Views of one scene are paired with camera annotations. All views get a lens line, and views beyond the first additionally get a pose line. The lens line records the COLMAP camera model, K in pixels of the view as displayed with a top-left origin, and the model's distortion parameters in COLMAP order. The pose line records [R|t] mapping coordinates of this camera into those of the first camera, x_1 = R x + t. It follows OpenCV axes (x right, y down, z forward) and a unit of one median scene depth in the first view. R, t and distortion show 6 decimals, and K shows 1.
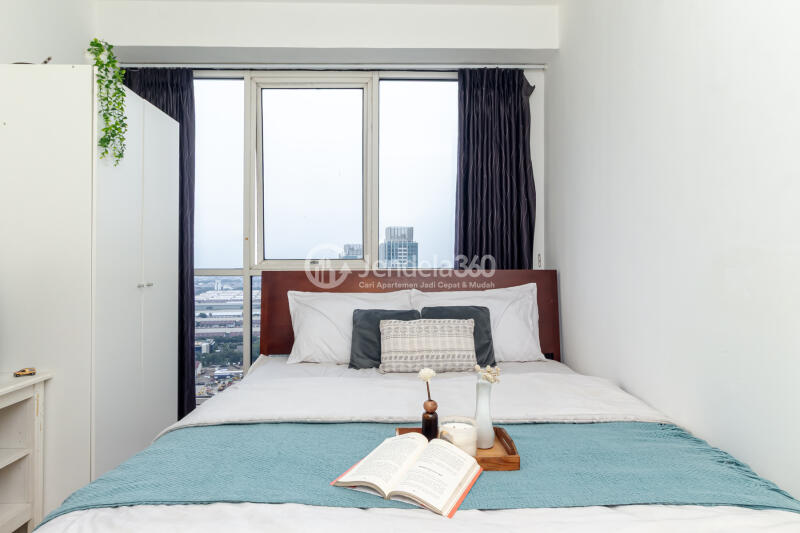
lens RADIAL K [[645.4, 0, 403.6], [0, 645.4, 264.7], [0, 0, 1]] dist [0.008606, 0.009448]
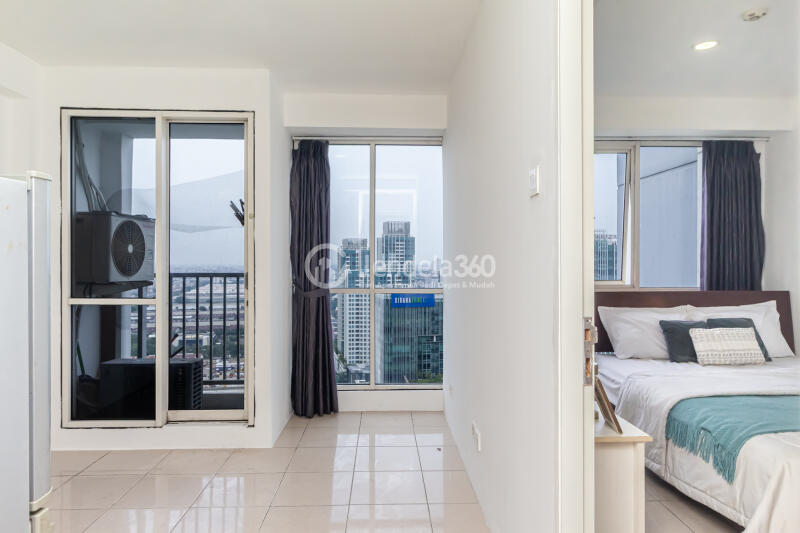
lens RADIAL K [[645.4, 0, 397.7], [0, 645.4, 267.0], [0, 0, 1]] dist [0.008606, 0.009448]
pose [[0.999633, 0.001638, 0.027058, -0.597380], [-0.002069, 0.999871, 0.015909, -0.060360], [-0.027029, -0.015960, 0.999507, -0.346171]]
